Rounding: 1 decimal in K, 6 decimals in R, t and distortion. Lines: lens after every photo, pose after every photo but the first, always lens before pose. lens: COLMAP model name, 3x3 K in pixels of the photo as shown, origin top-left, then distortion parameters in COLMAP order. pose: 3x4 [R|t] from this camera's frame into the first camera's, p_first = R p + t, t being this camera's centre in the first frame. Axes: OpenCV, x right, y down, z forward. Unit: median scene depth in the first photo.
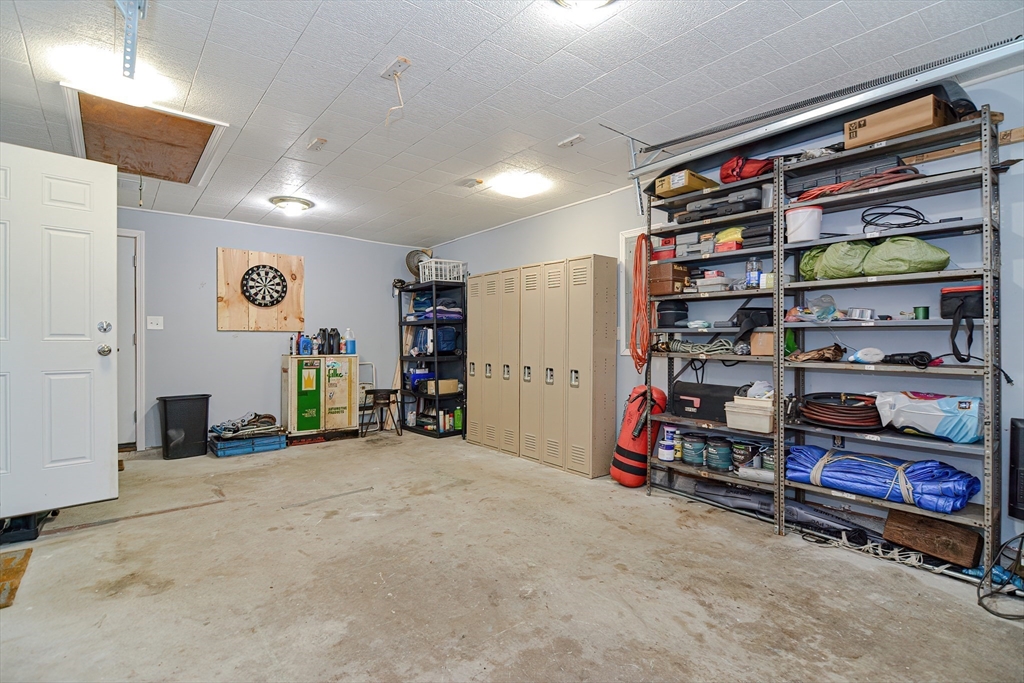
lens RADIAL K [[503.3, 0, 513.1], [0, 503.3, 343.6], [0, 0, 1]] dist [-0.001238, -0.003092]
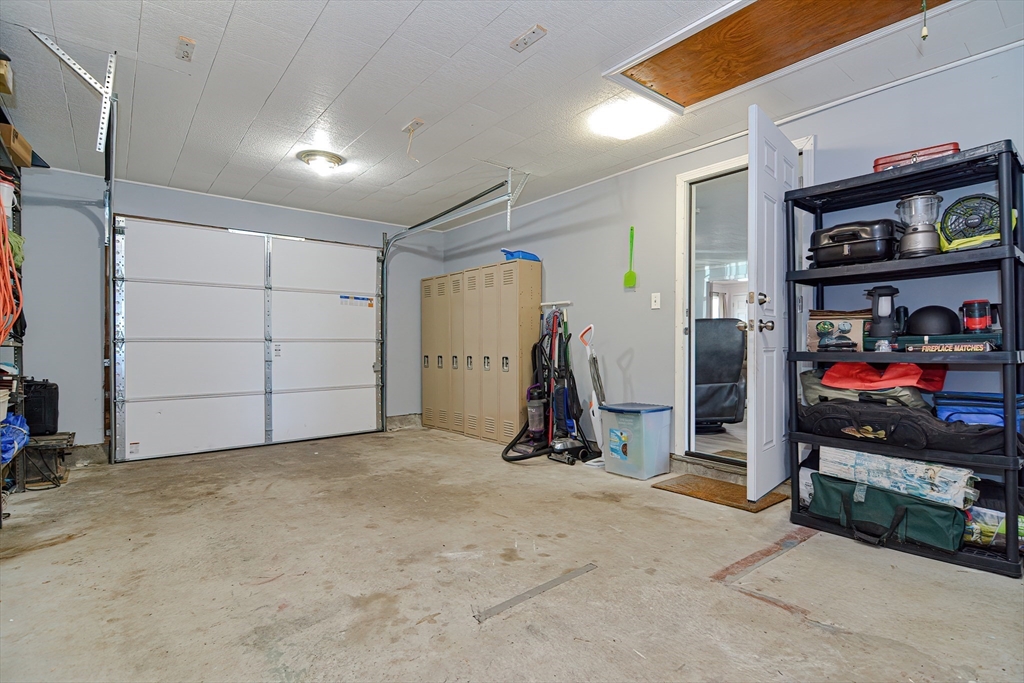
lens RADIAL K [[503.3, 0, 511.8], [0, 503.3, 344.0], [0, 0, 1]] dist [-0.001238, -0.003092]
pose [[-0.999979, 0.002038, 0.006199, -0.406643], [0.002037, 0.999998, -0.000233, 0.045422], [-0.006200, -0.000220, -0.999981, 1.885134]]
